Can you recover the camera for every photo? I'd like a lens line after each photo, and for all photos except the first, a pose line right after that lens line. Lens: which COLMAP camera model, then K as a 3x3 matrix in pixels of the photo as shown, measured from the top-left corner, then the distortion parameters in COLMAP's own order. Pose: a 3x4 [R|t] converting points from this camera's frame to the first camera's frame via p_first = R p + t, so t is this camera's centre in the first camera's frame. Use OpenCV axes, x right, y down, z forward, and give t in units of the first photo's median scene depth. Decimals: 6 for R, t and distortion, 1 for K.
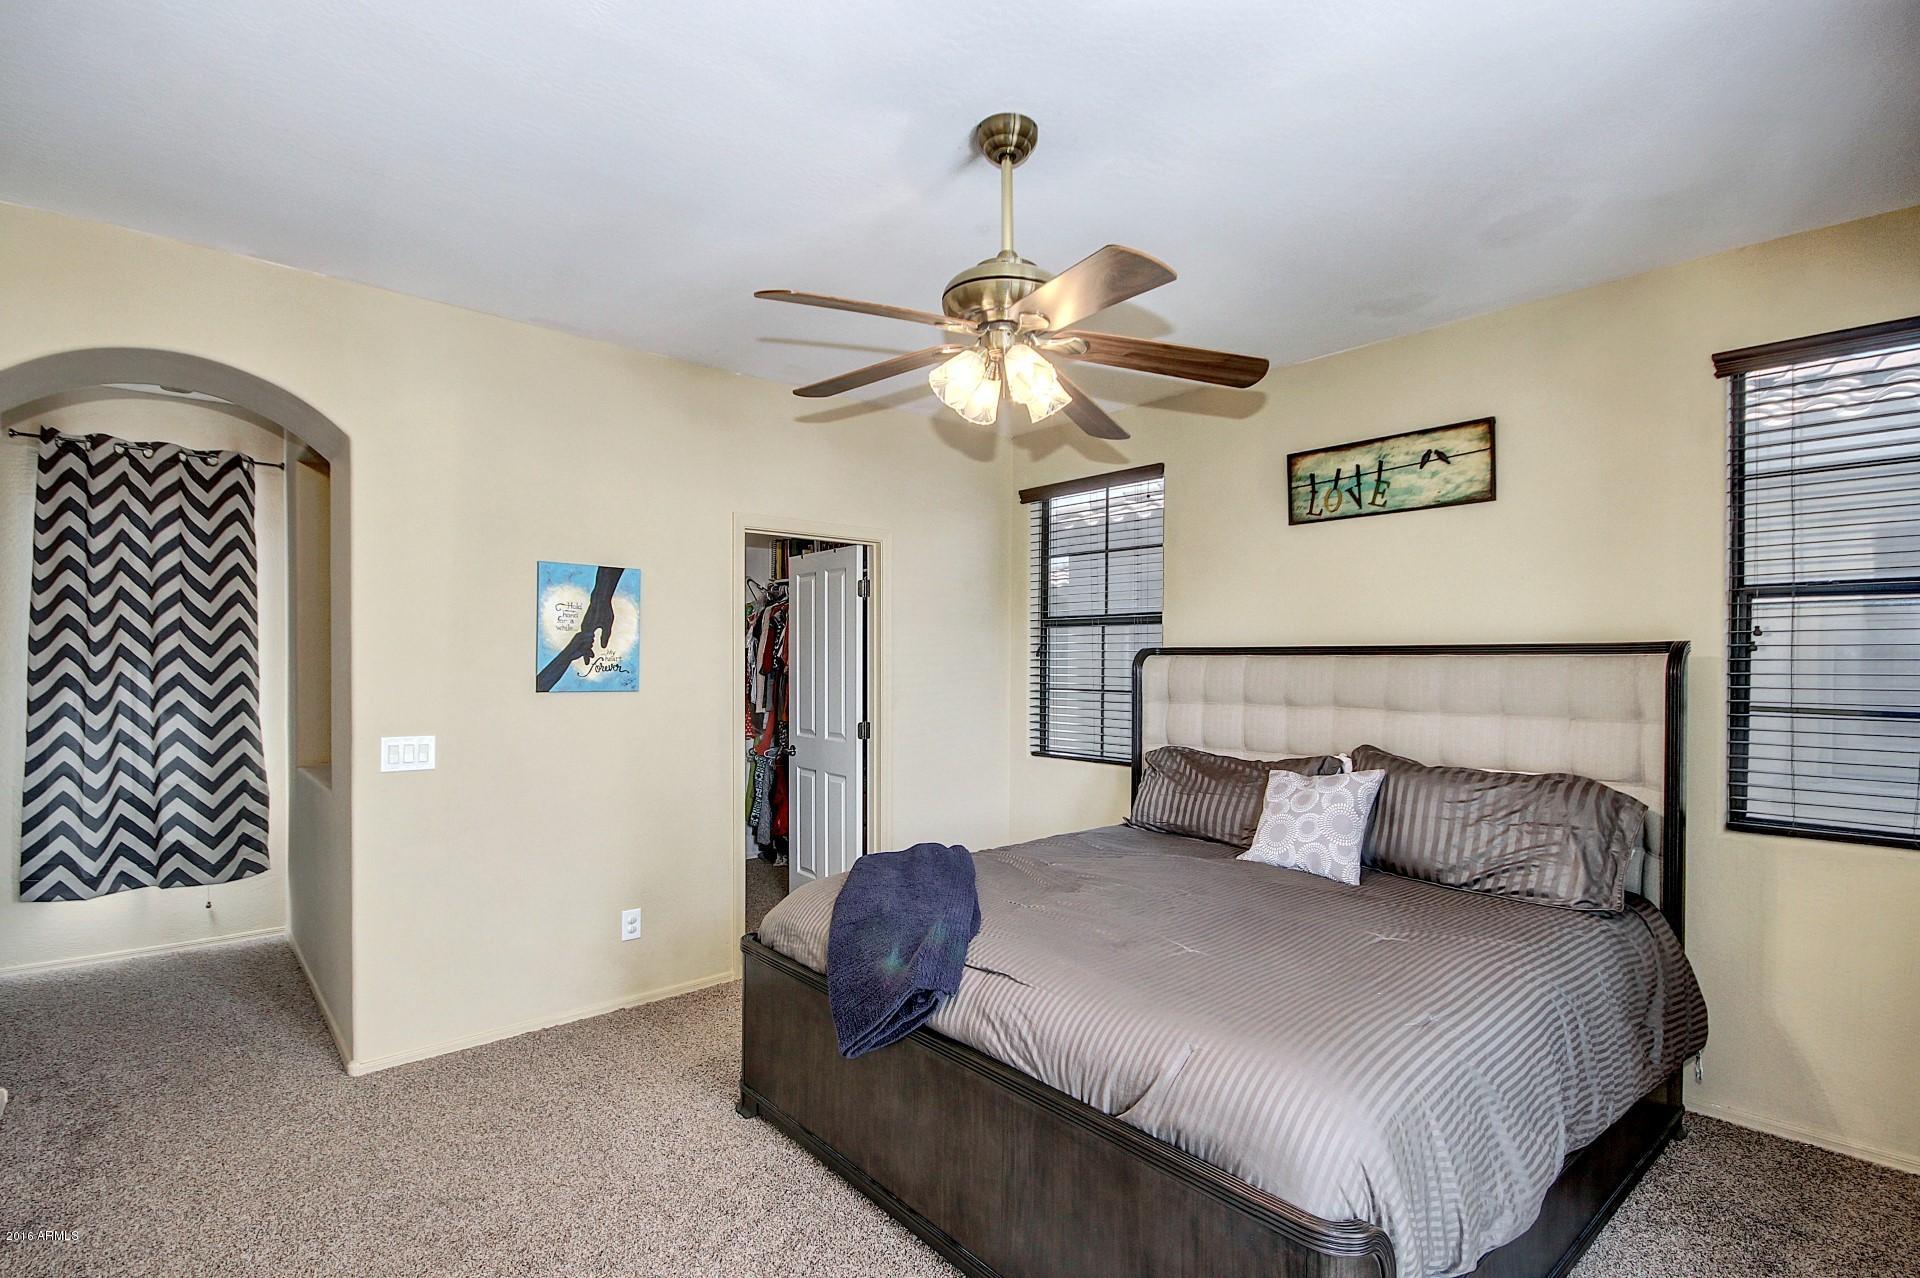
lens RADIAL K [[903.4, 0, 950.3], [0, 903.4, 664.3], [0, 0, 1]] dist [0.011711, -0.014099]
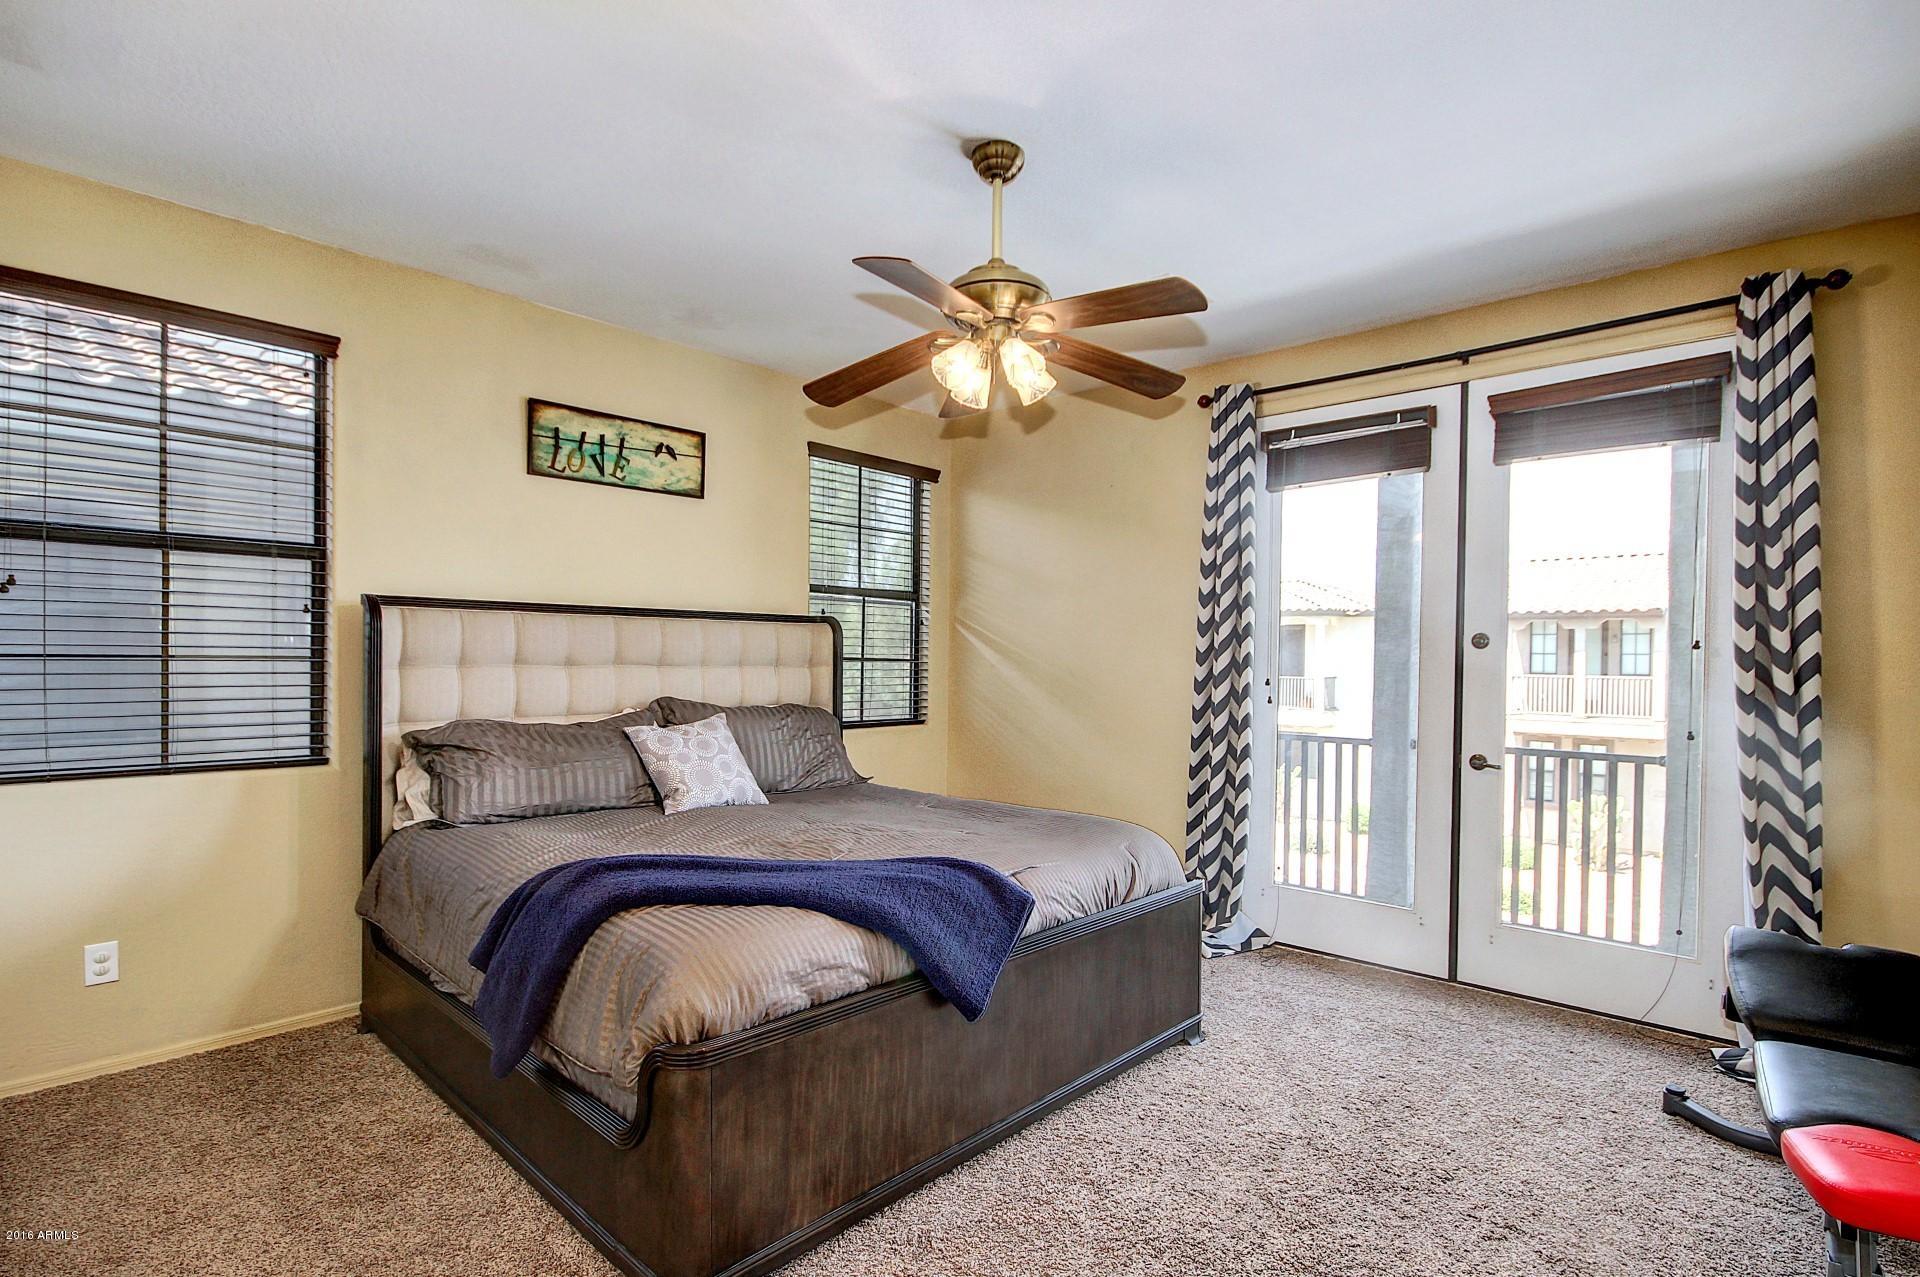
lens RADIAL K [[903.4, 0, 950.3], [0, 903.4, 663.8], [0, 0, 1]] dist [0.011711, -0.014099]
pose [[-0.091180, -0.039646, 0.995045, -0.644333], [-0.029333, 0.998881, 0.037111, -0.005267], [-0.995402, -0.025804, -0.092241, 0.689379]]
